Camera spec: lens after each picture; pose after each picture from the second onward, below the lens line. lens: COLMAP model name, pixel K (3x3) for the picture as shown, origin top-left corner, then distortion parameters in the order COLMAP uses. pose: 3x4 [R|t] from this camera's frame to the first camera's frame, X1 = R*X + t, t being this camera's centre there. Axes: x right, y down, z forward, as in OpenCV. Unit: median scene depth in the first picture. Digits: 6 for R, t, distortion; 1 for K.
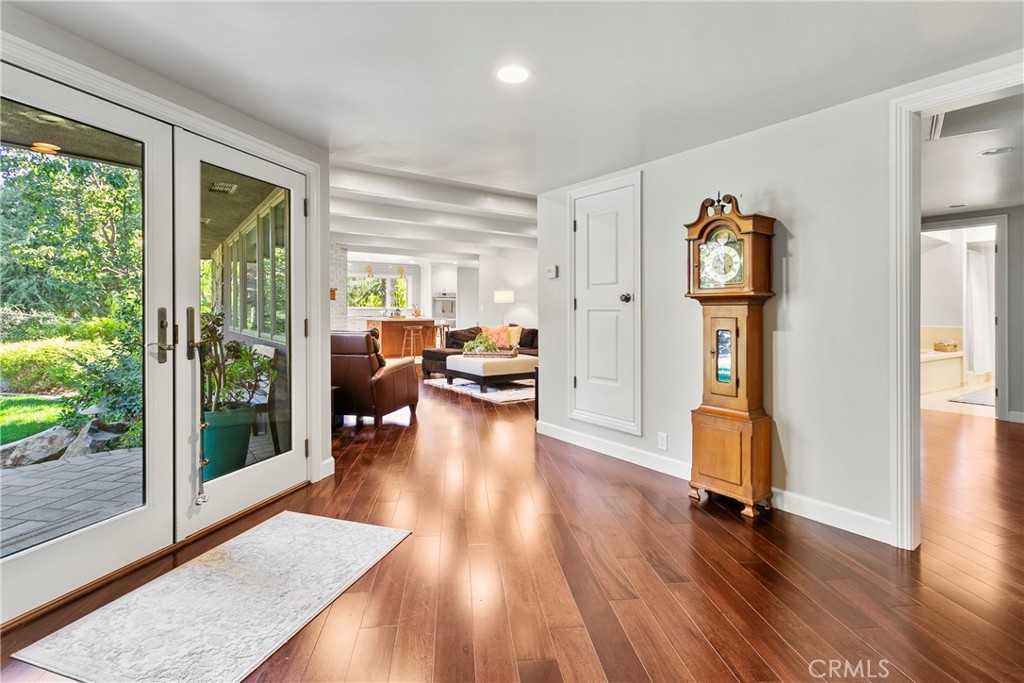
lens RADIAL K [[504.6, 0, 512.6], [0, 504.6, 310.0], [0, 0, 1]] dist [0.031718, 0.000000]
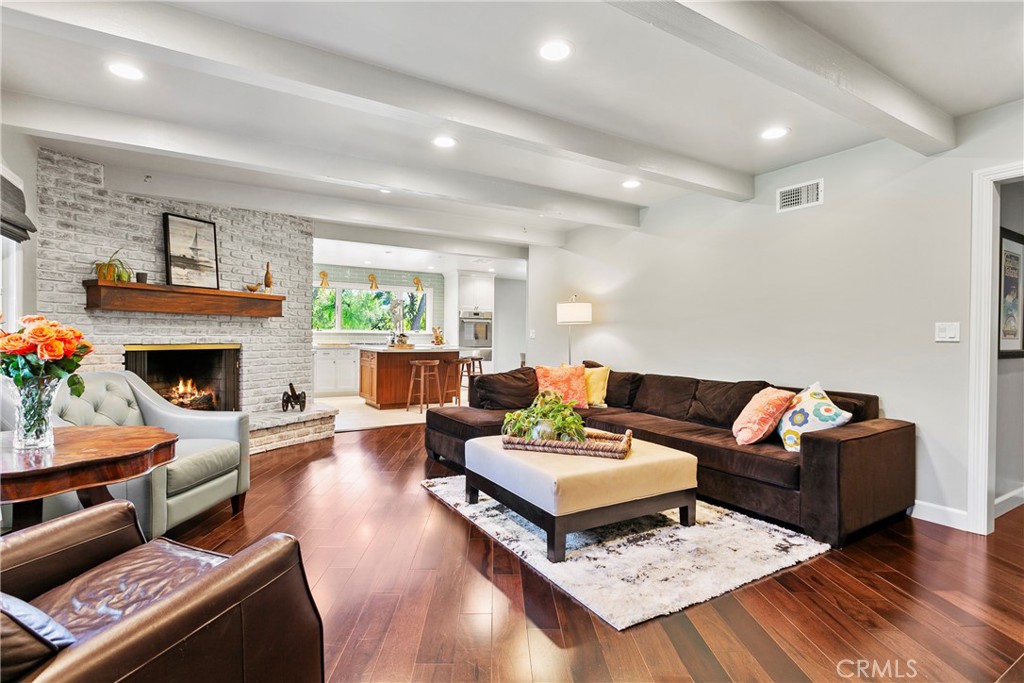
lens RADIAL K [[493.9, 0, 507.9], [0, 493.9, 338.6], [0, 0, 1]] dist [-0.017018, 0.000157]
pose [[0.996339, 0.009550, -0.084952, -0.039608], [-0.009122, 0.999944, 0.005421, -0.000433], [0.084999, -0.004626, 0.996370, 0.396887]]
